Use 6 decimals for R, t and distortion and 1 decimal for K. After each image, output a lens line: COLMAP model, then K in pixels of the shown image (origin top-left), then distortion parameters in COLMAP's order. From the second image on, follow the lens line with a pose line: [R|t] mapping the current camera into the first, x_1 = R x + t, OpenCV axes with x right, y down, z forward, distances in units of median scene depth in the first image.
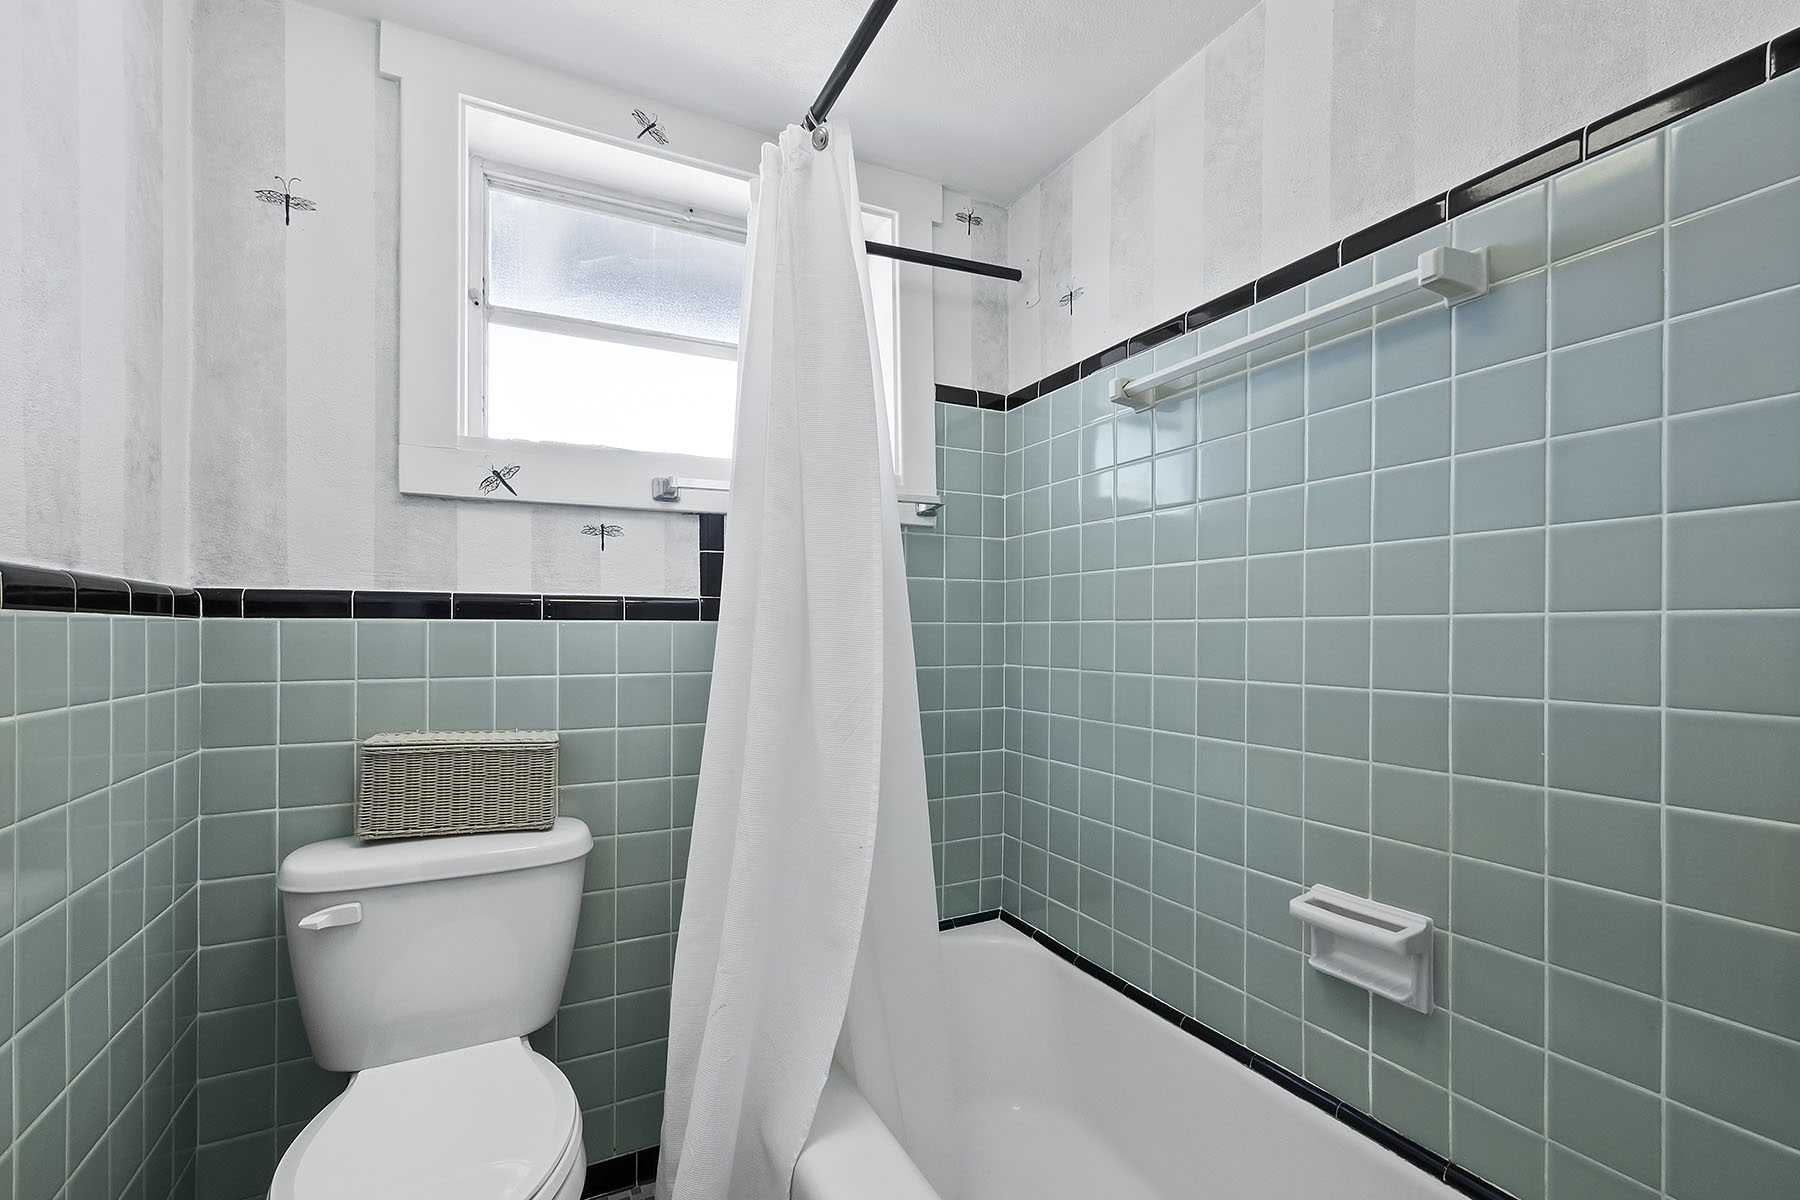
lens RADIAL K [[772.0, 0, 901.6], [0, 772.0, 615.5], [0, 0, 1]] dist [0.000295, 0.000268]
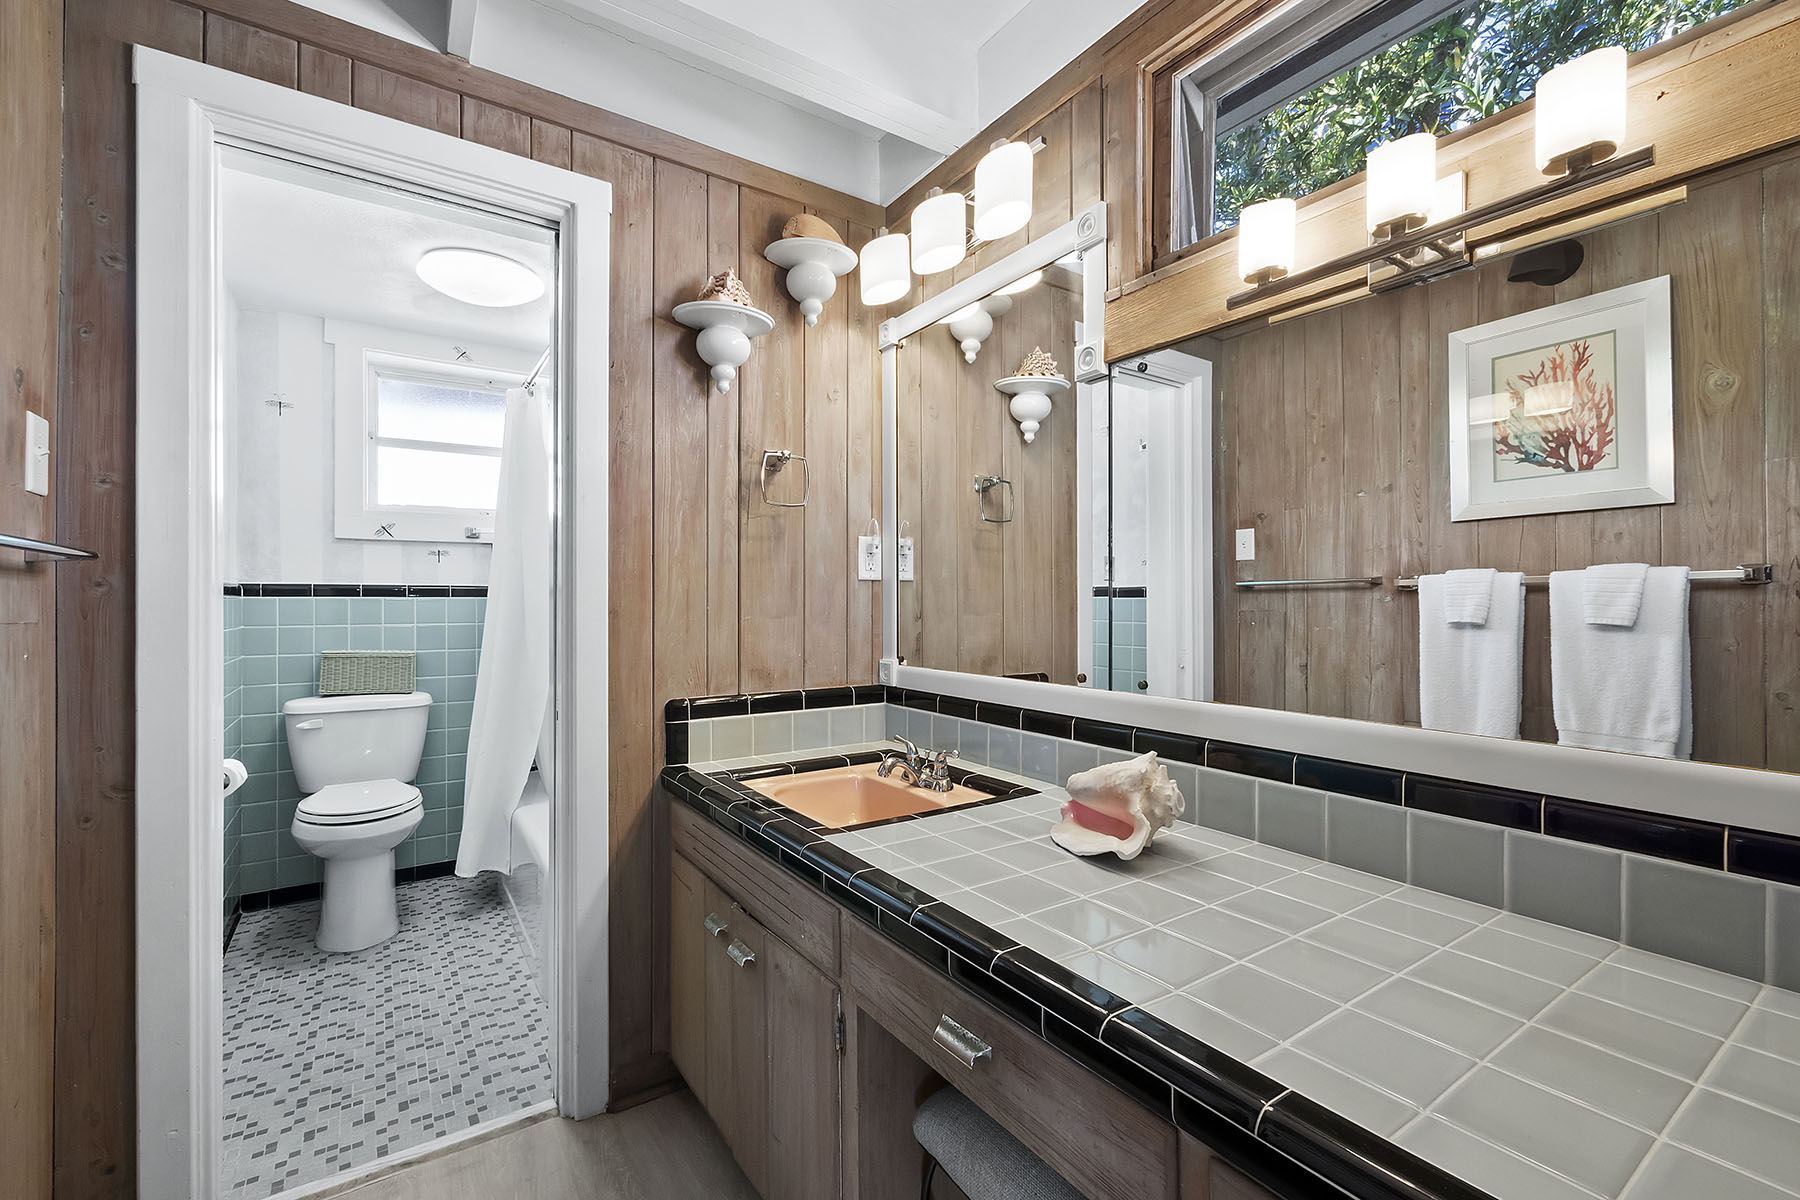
lens RADIAL K [[772.0, 0, 896.8], [0, 772.0, 596.6], [0, 0, 1]] dist [0.000295, 0.000268]
pose [[0.993264, -0.005415, 0.115746, 0.627203], [0.005357, 0.999985, 0.000810, 0.009971], [-0.115748, -0.000184, 0.993279, -1.265707]]
